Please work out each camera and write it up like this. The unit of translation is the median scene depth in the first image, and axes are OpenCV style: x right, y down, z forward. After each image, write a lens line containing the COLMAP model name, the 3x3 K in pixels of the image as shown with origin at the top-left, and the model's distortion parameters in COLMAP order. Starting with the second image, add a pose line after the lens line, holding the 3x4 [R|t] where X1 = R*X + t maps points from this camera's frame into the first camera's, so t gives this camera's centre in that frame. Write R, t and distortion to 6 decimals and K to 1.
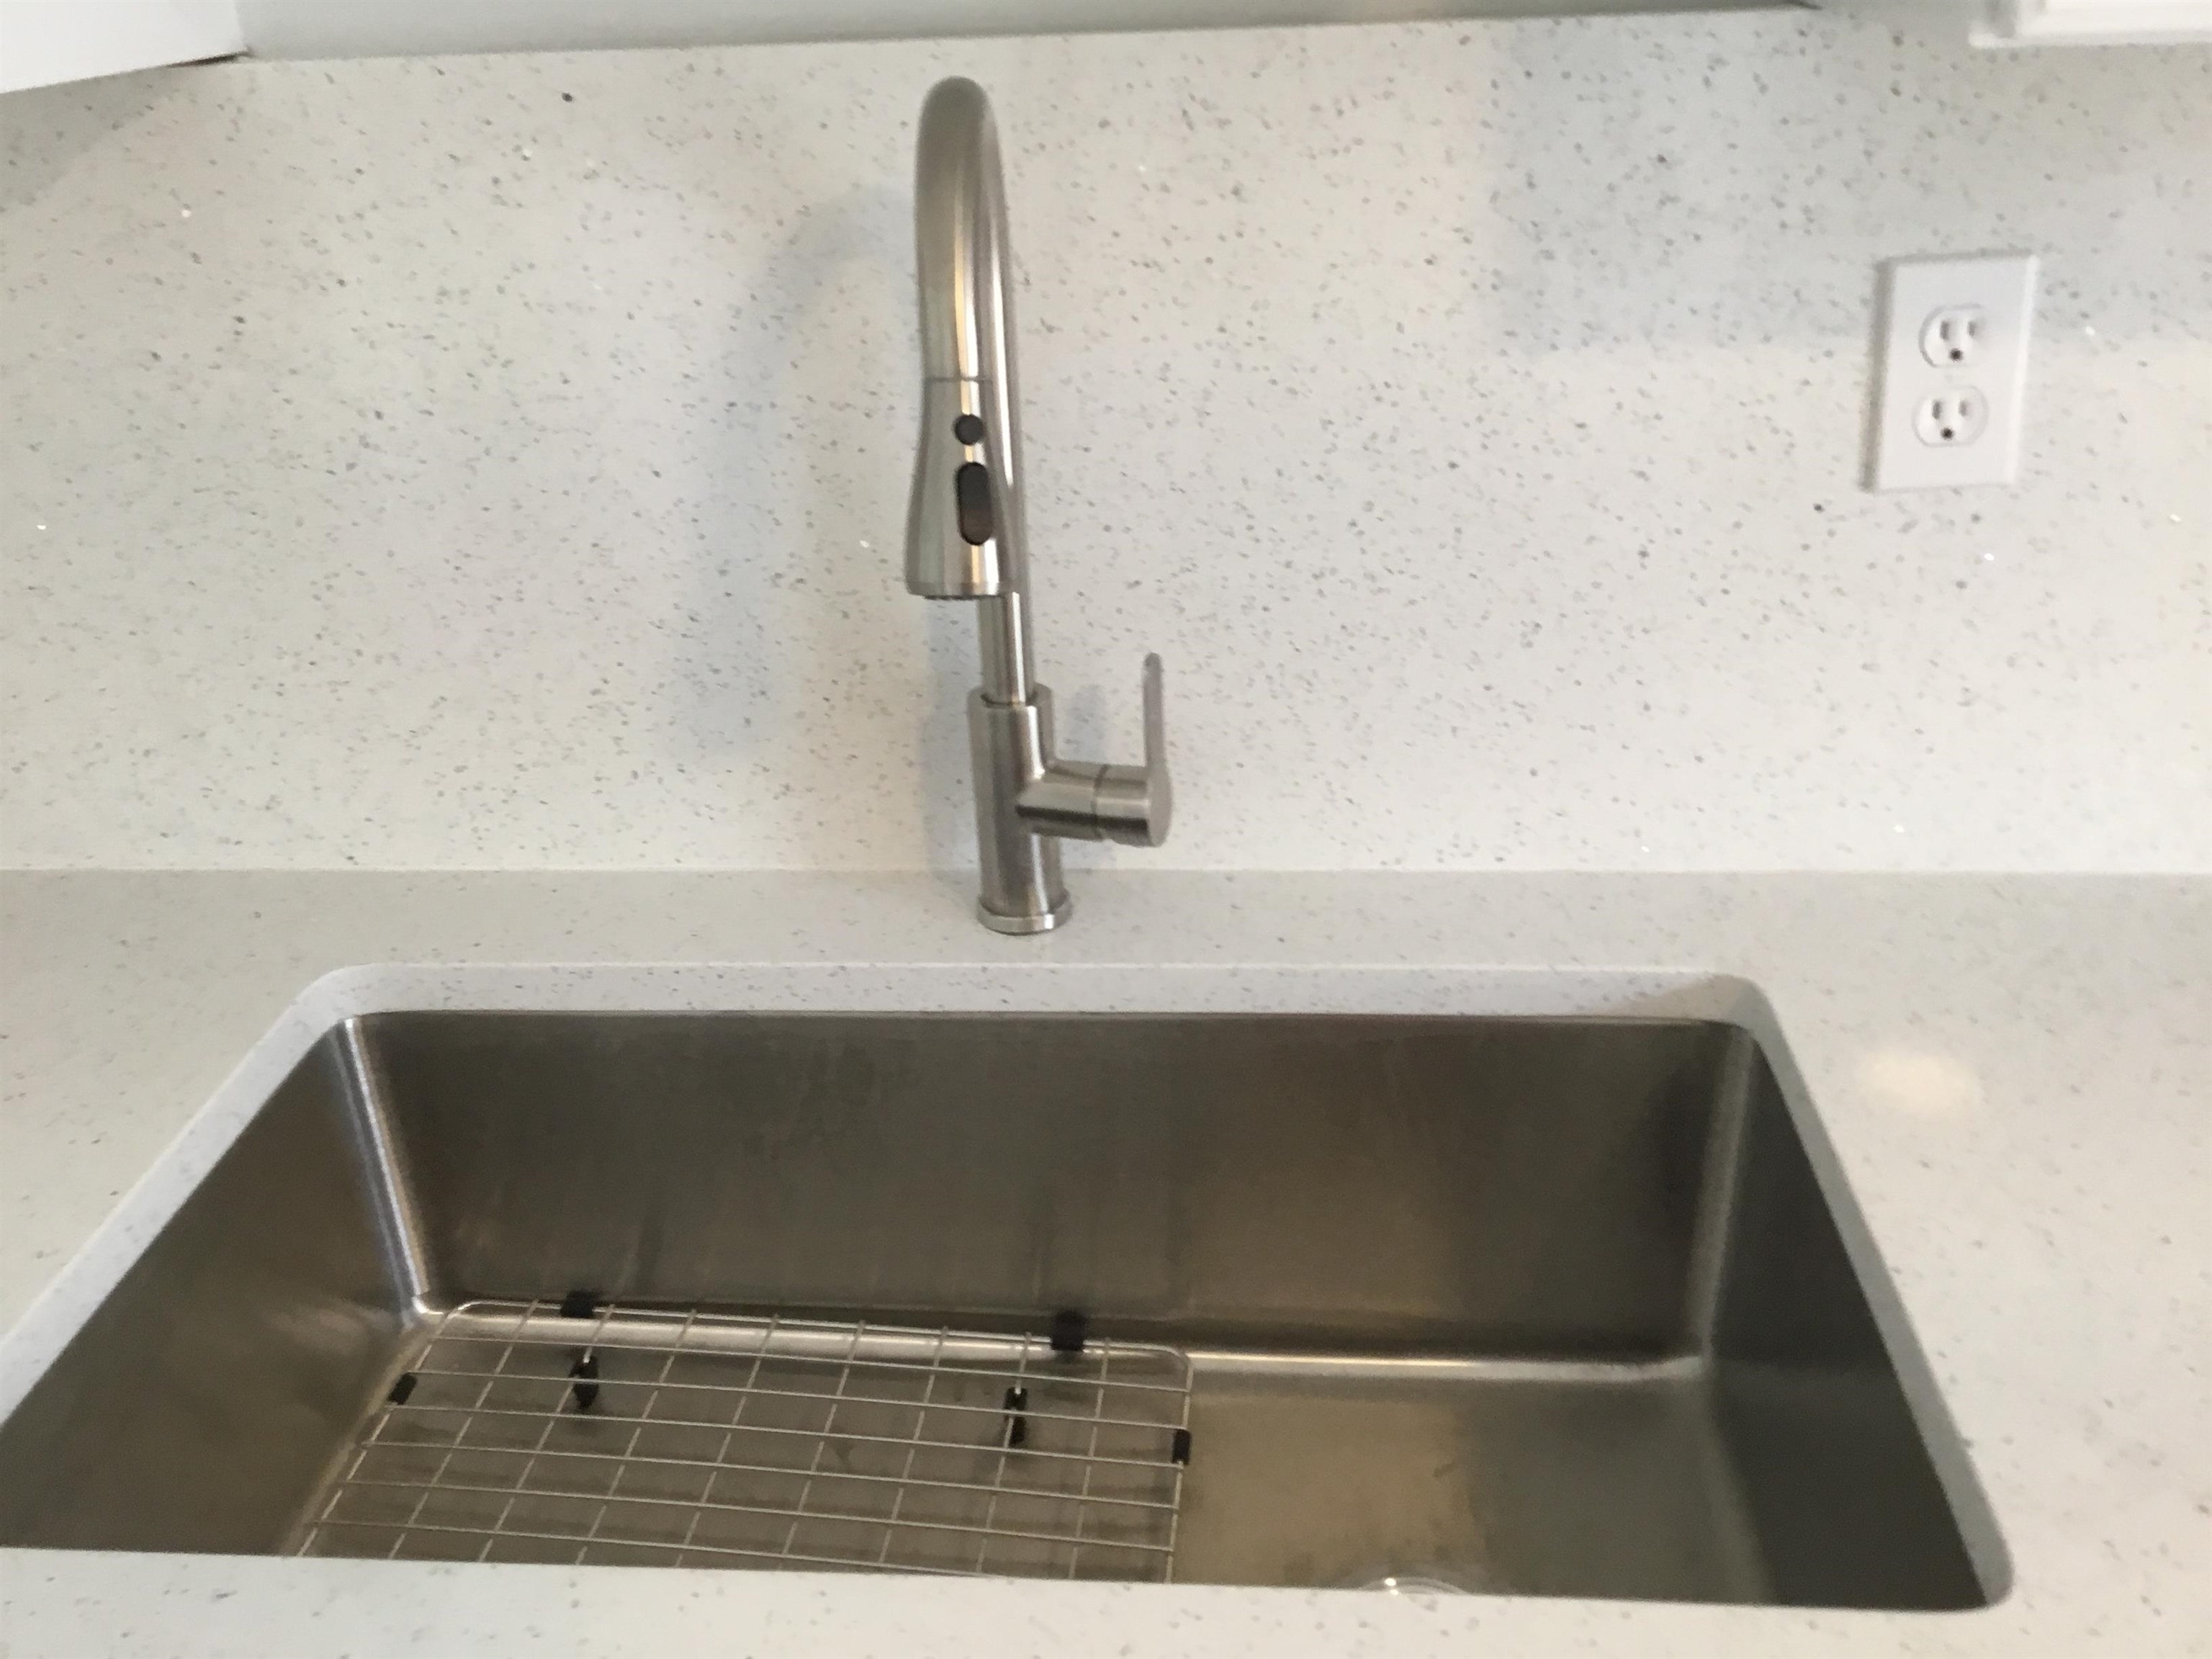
lens RADIAL K [[1990.9, 0, 1135.3], [0, 1990.9, 836.0], [0, 0, 1]] dist [0.126054, -0.234818]
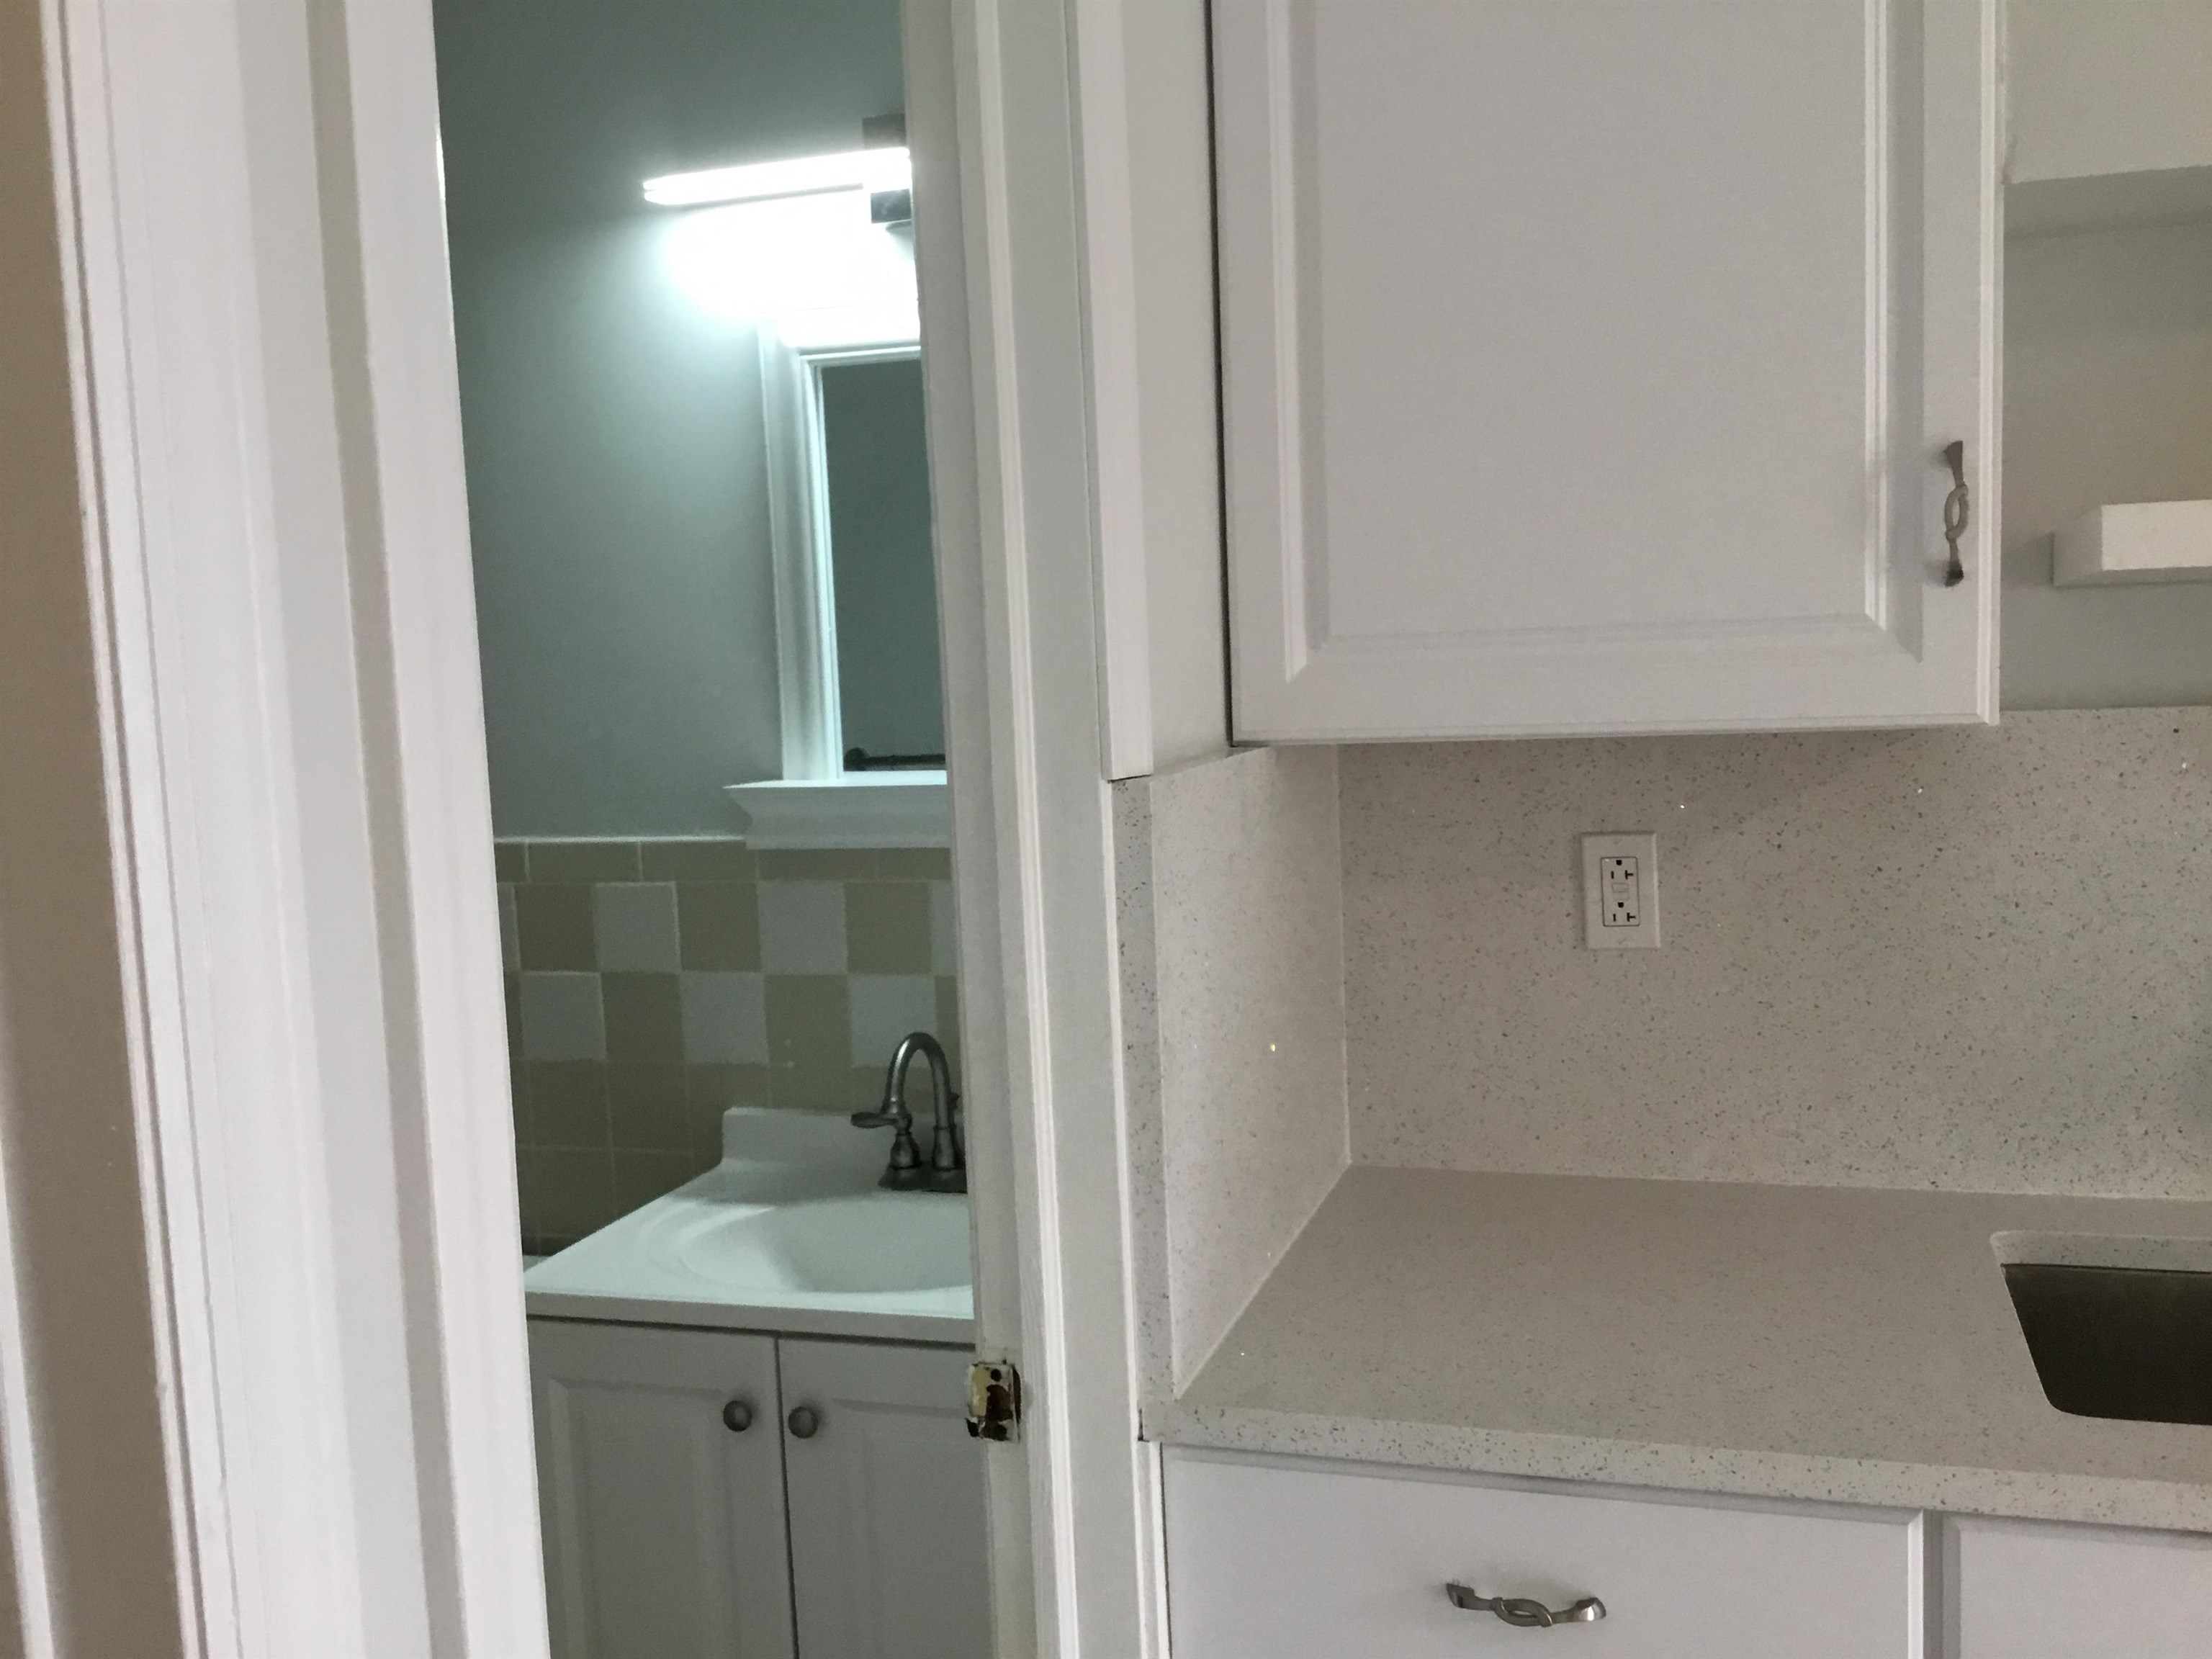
lens RADIAL K [[1990.9, 0, 1112.1], [0, 1990.9, 835.8], [0, 0, 1]] dist [0.126054, -0.234818]
pose [[0.972302, 0.016268, -0.233161, -0.735806], [-0.091479, 0.944480, -0.315578, 0.355178], [0.215082, 0.328166, 0.919808, -0.778380]]
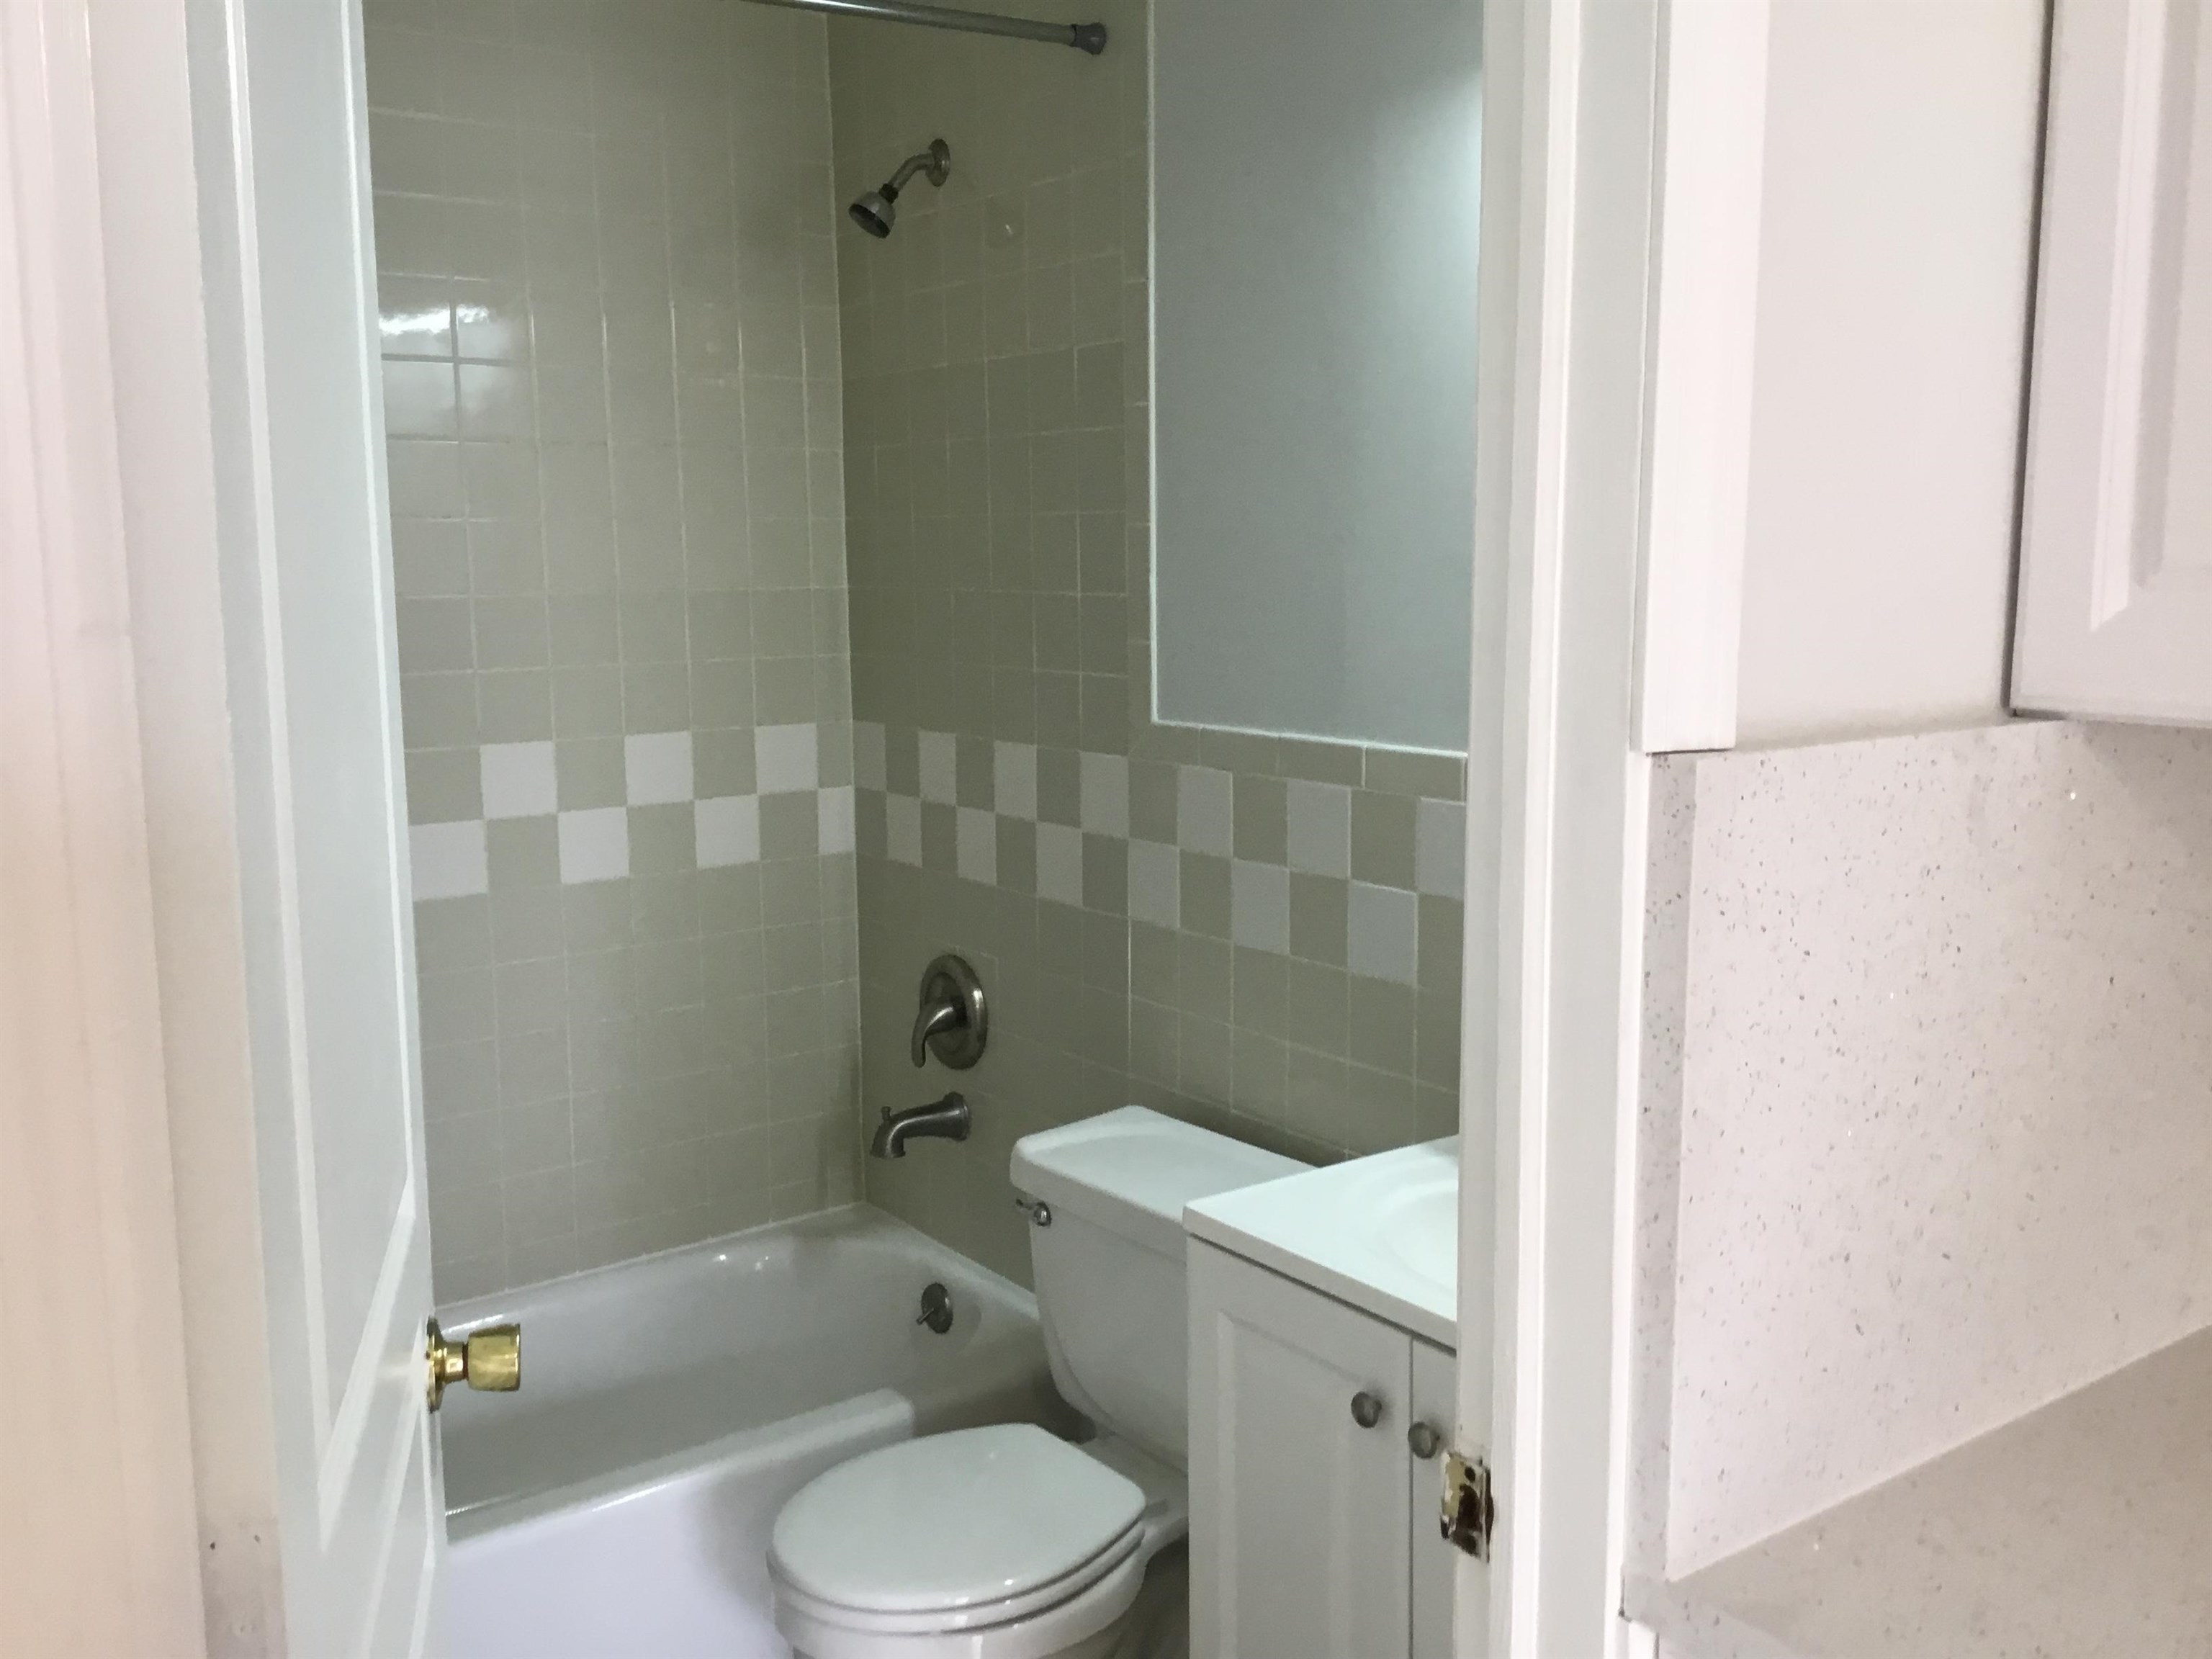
lens RADIAL K [[1990.9, 0, 1116.9], [0, 1990.9, 845.8], [0, 0, 1]] dist [0.126054, -0.234818]
pose [[0.657527, 0.143864, -0.739568, -0.475194], [-0.340671, 0.932295, -0.121526, 0.148254], [0.672013, 0.331856, 0.662020, -0.373796]]
